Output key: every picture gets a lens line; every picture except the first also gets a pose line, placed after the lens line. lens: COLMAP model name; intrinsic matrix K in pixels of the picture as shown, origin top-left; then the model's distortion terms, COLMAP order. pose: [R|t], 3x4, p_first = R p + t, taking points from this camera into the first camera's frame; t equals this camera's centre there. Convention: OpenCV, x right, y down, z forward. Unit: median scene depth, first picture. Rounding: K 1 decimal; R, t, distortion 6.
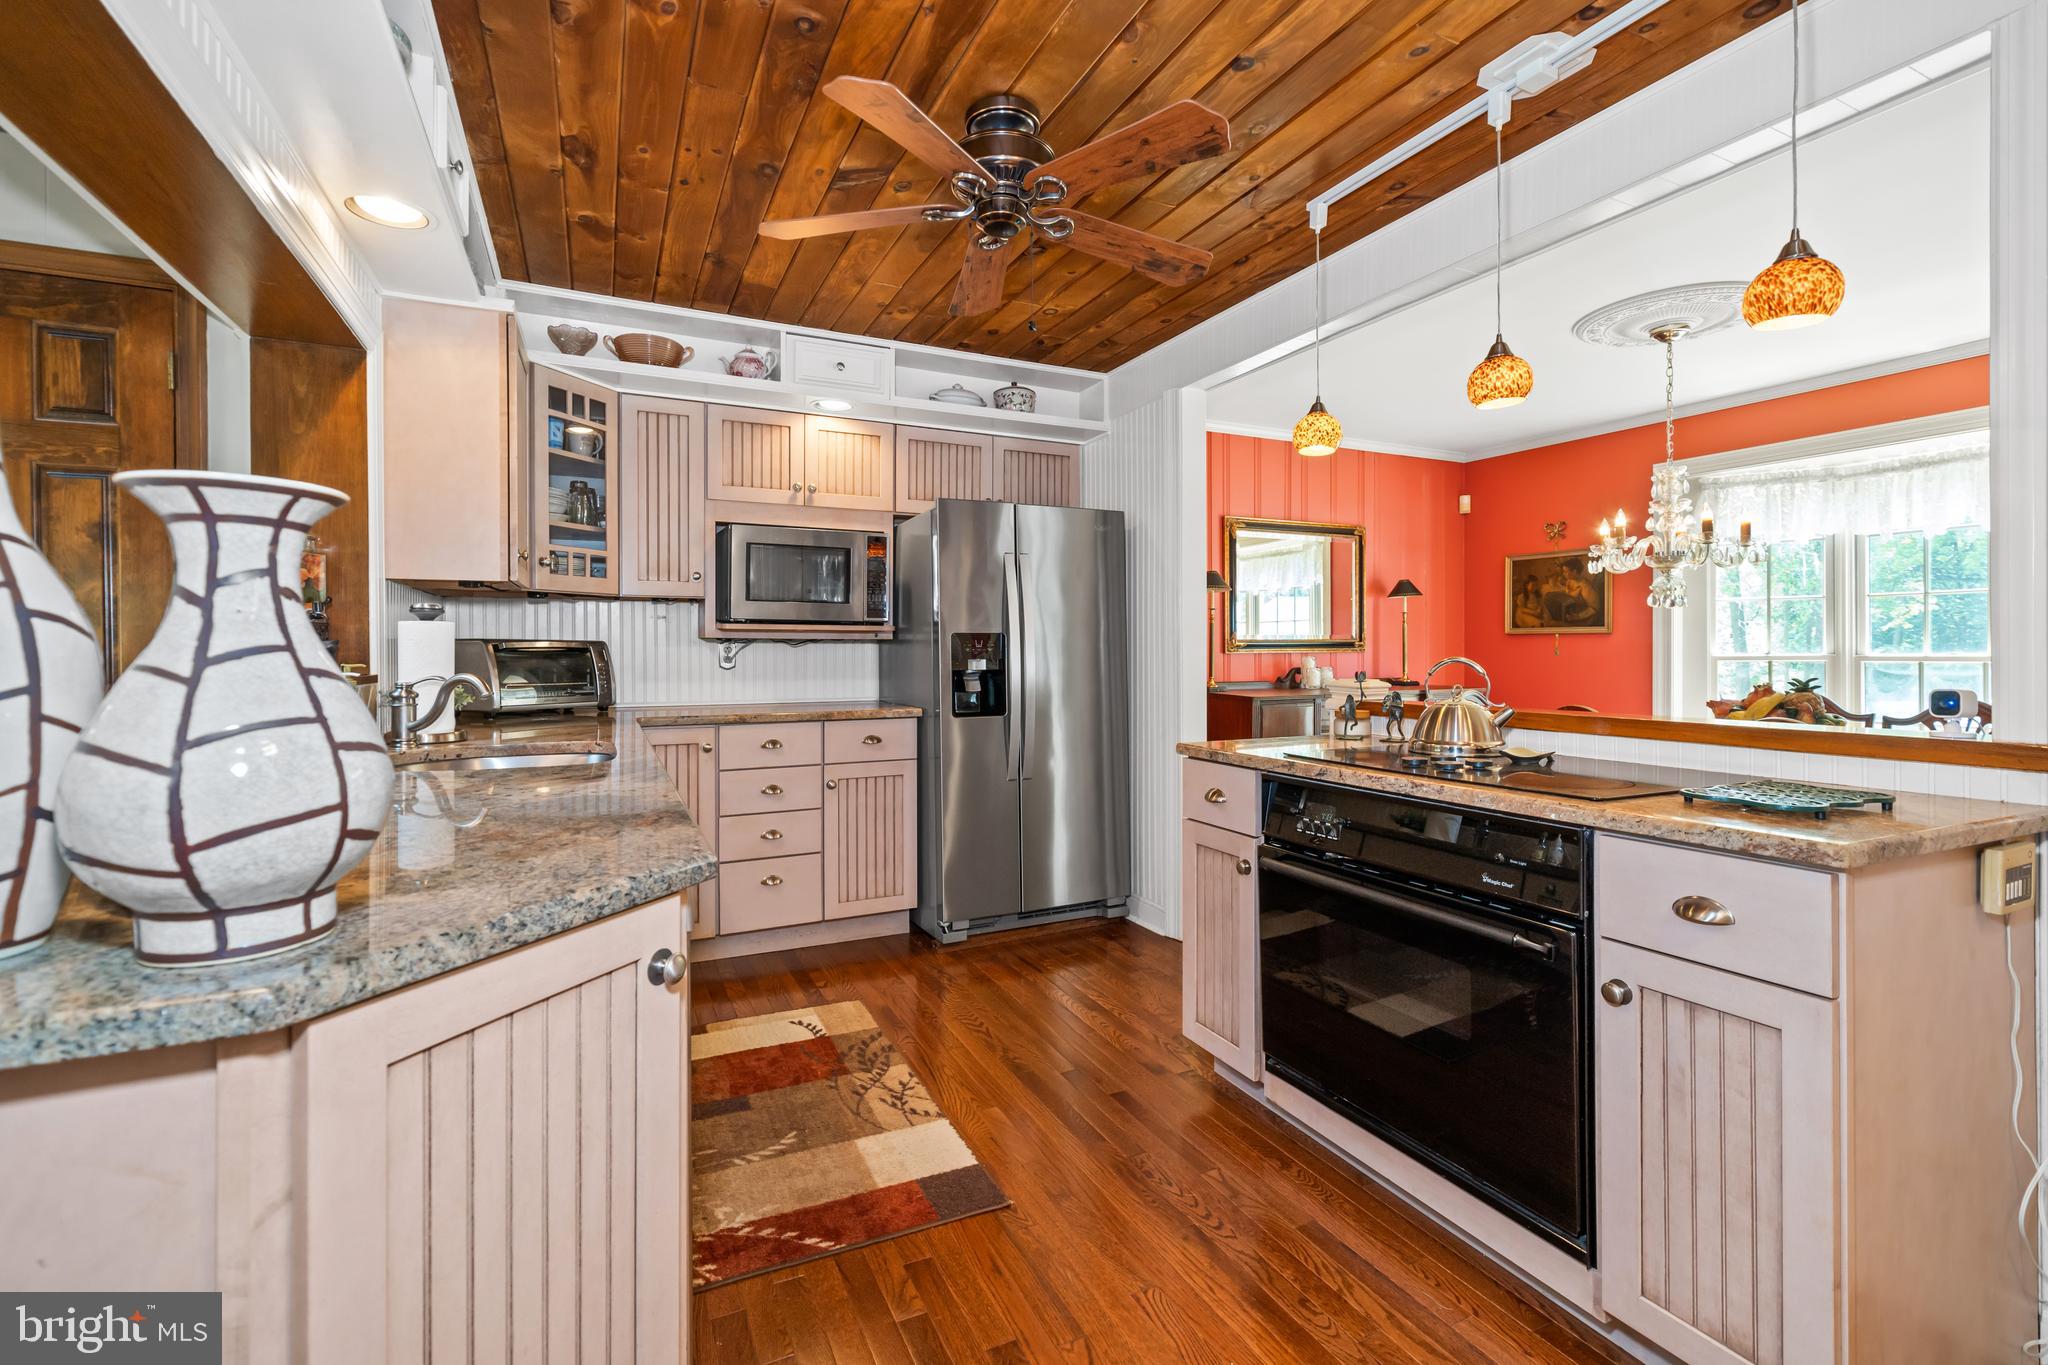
lens RADIAL K [[895.8, 0, 1015.9], [0, 895.8, 648.3], [0, 0, 1]] dist [-0.002766, -0.000376]
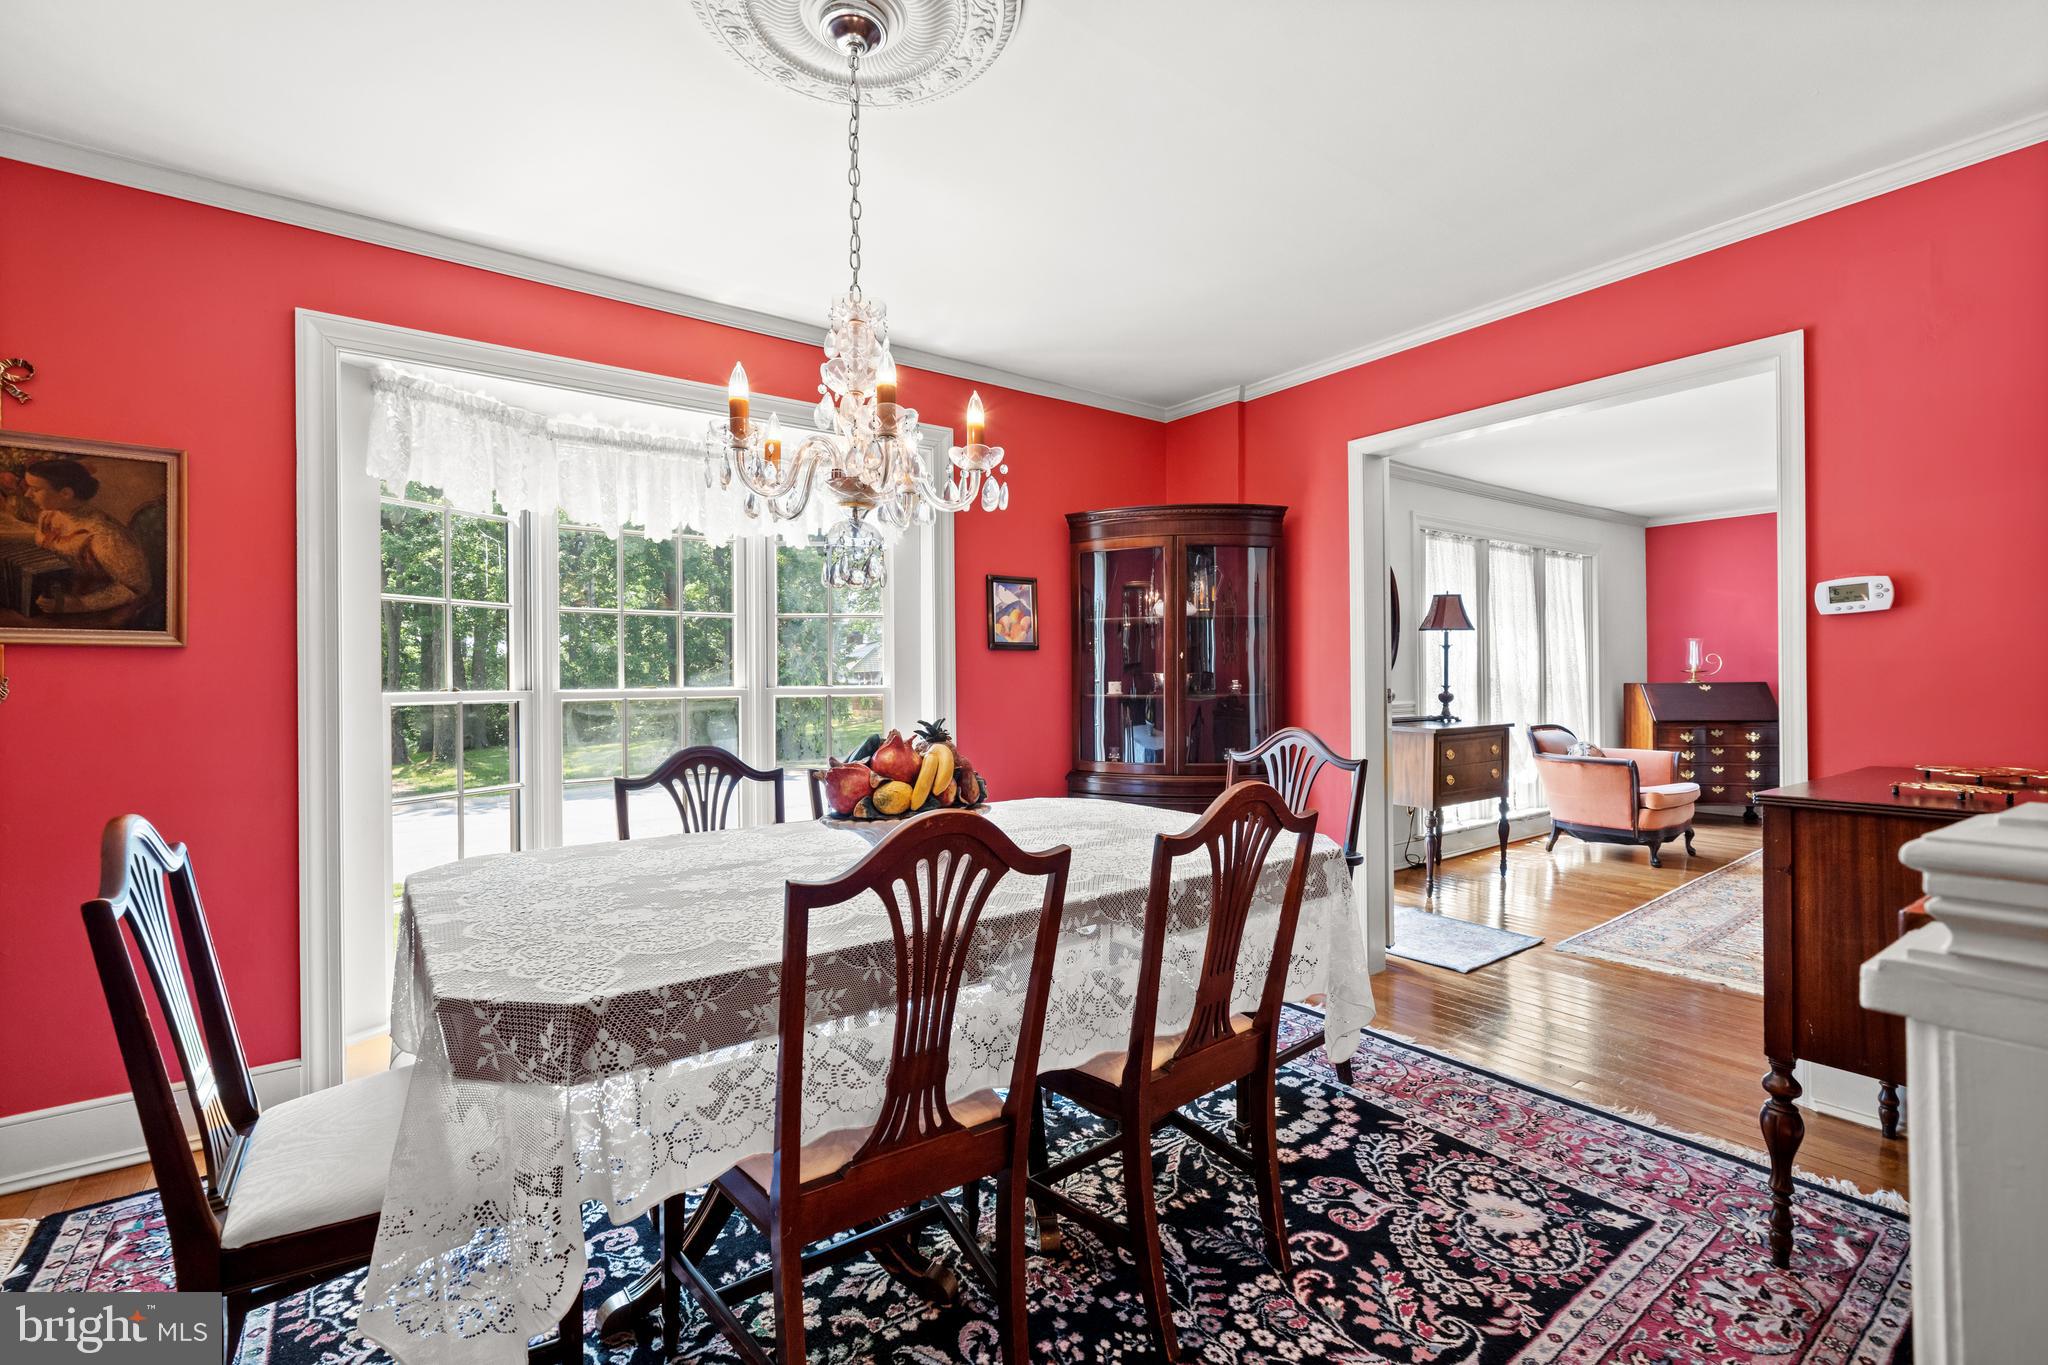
lens RADIAL K [[895.8, 0, 1012.6], [0, 895.8, 680.2], [0, 0, 1]] dist [-0.002766, -0.000376]
pose [[-0.187070, 0.012143, 0.982272, 0.170729], [0.013500, 0.999861, -0.009789, 0.009753], [-0.982254, 0.011429, -0.187208, 0.740902]]
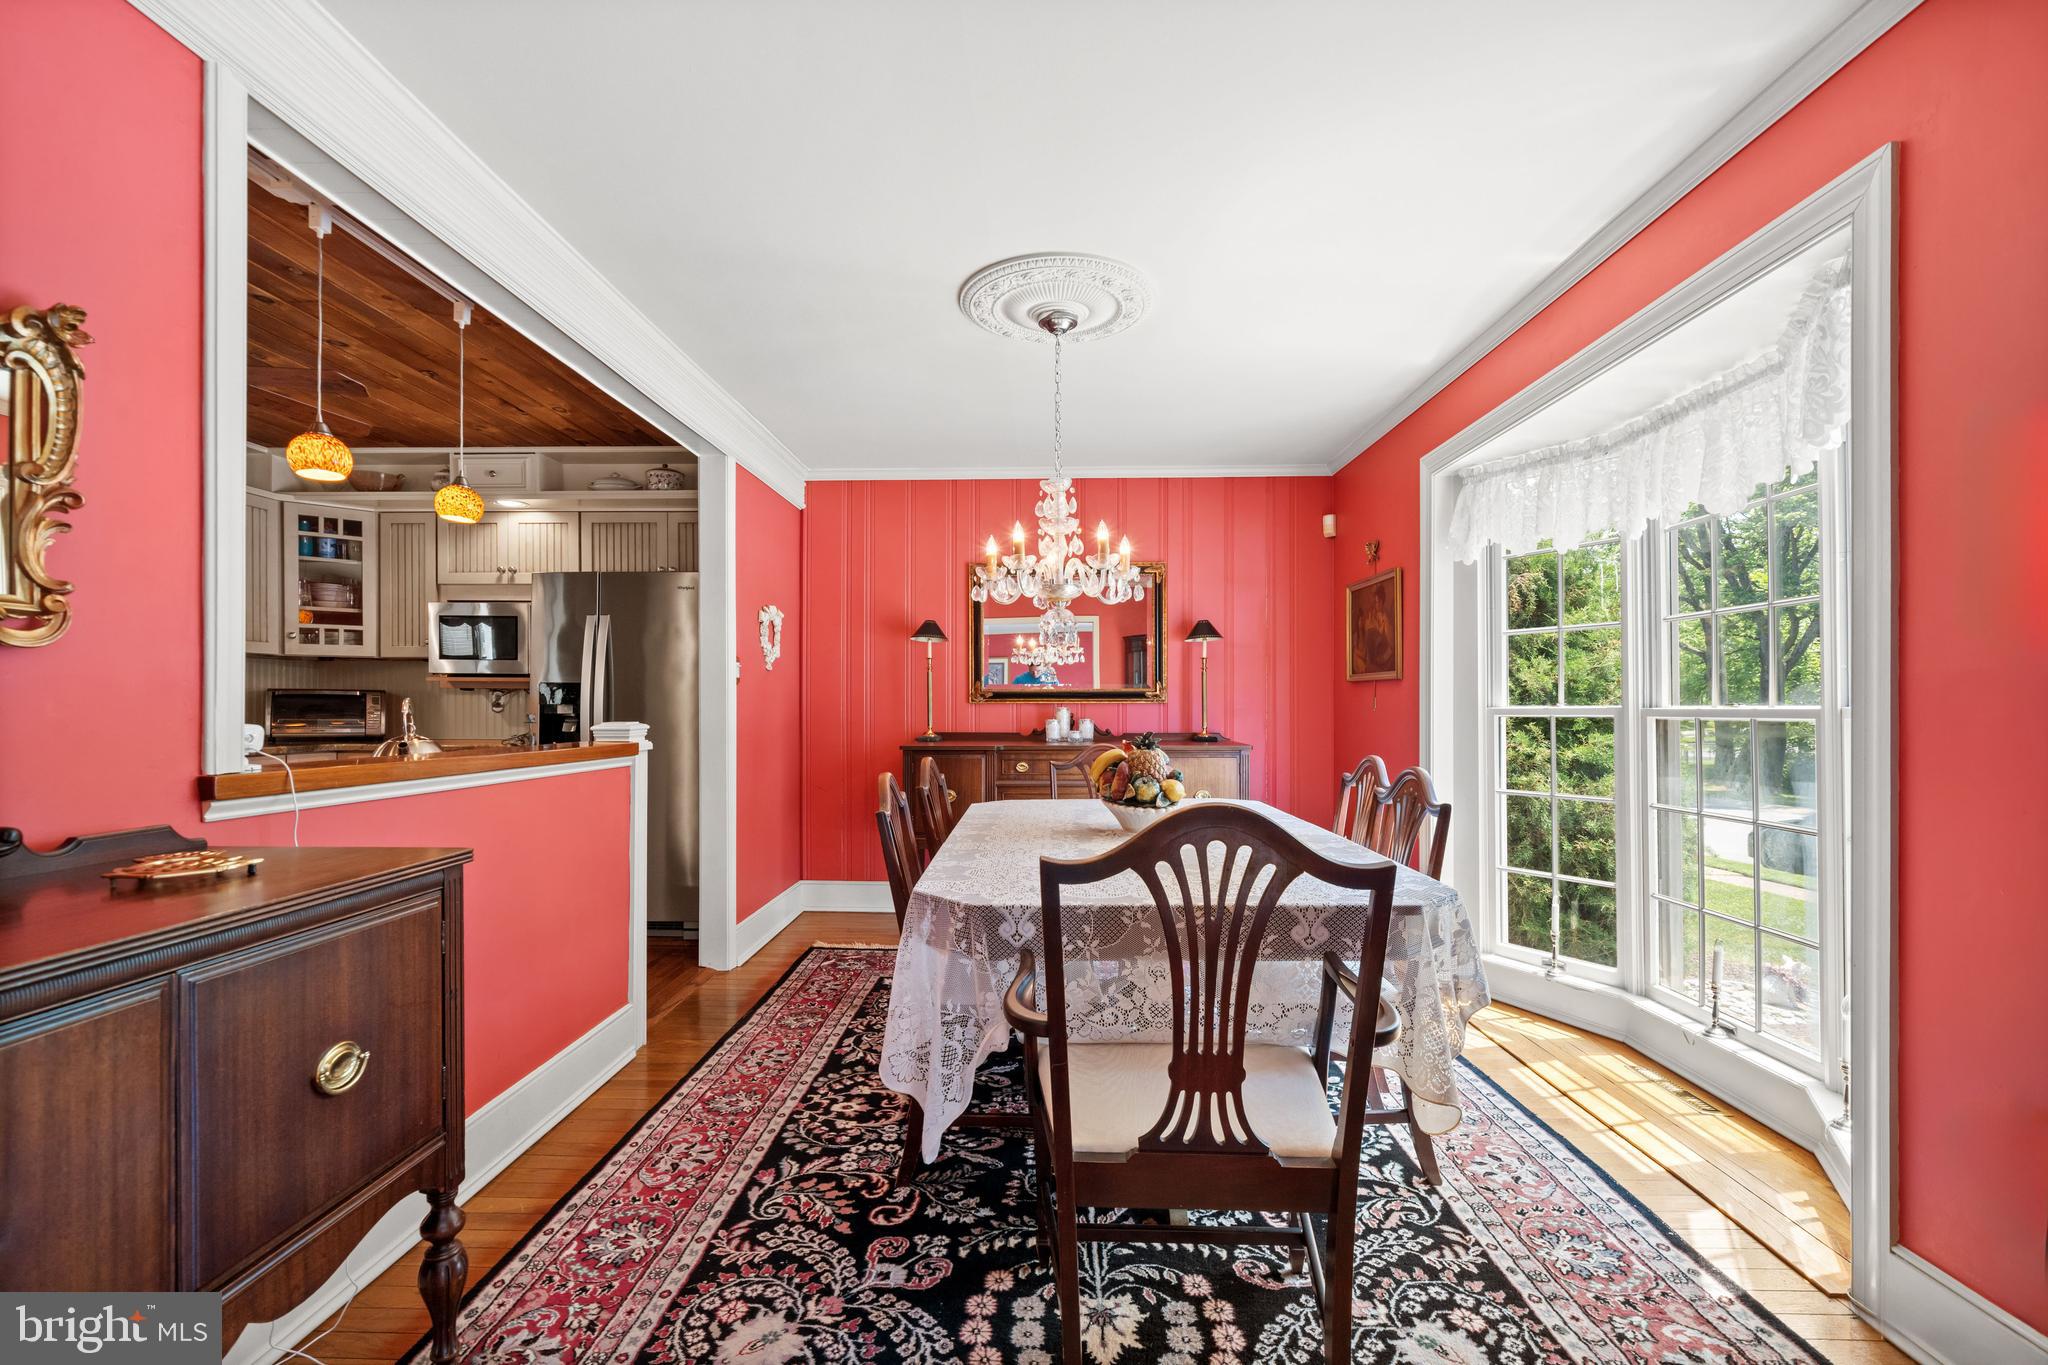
lens RADIAL K [[895.8, 0, 1012.5], [0, 895.8, 697.1], [0, 0, 1]] dist [-0.002766, -0.000376]
pose [[0.884432, 0.000813, -0.466669, 0.796997], [-0.005104, 0.999956, -0.007933, 0.006667], [0.466642, 0.009398, 0.884396, 0.169402]]
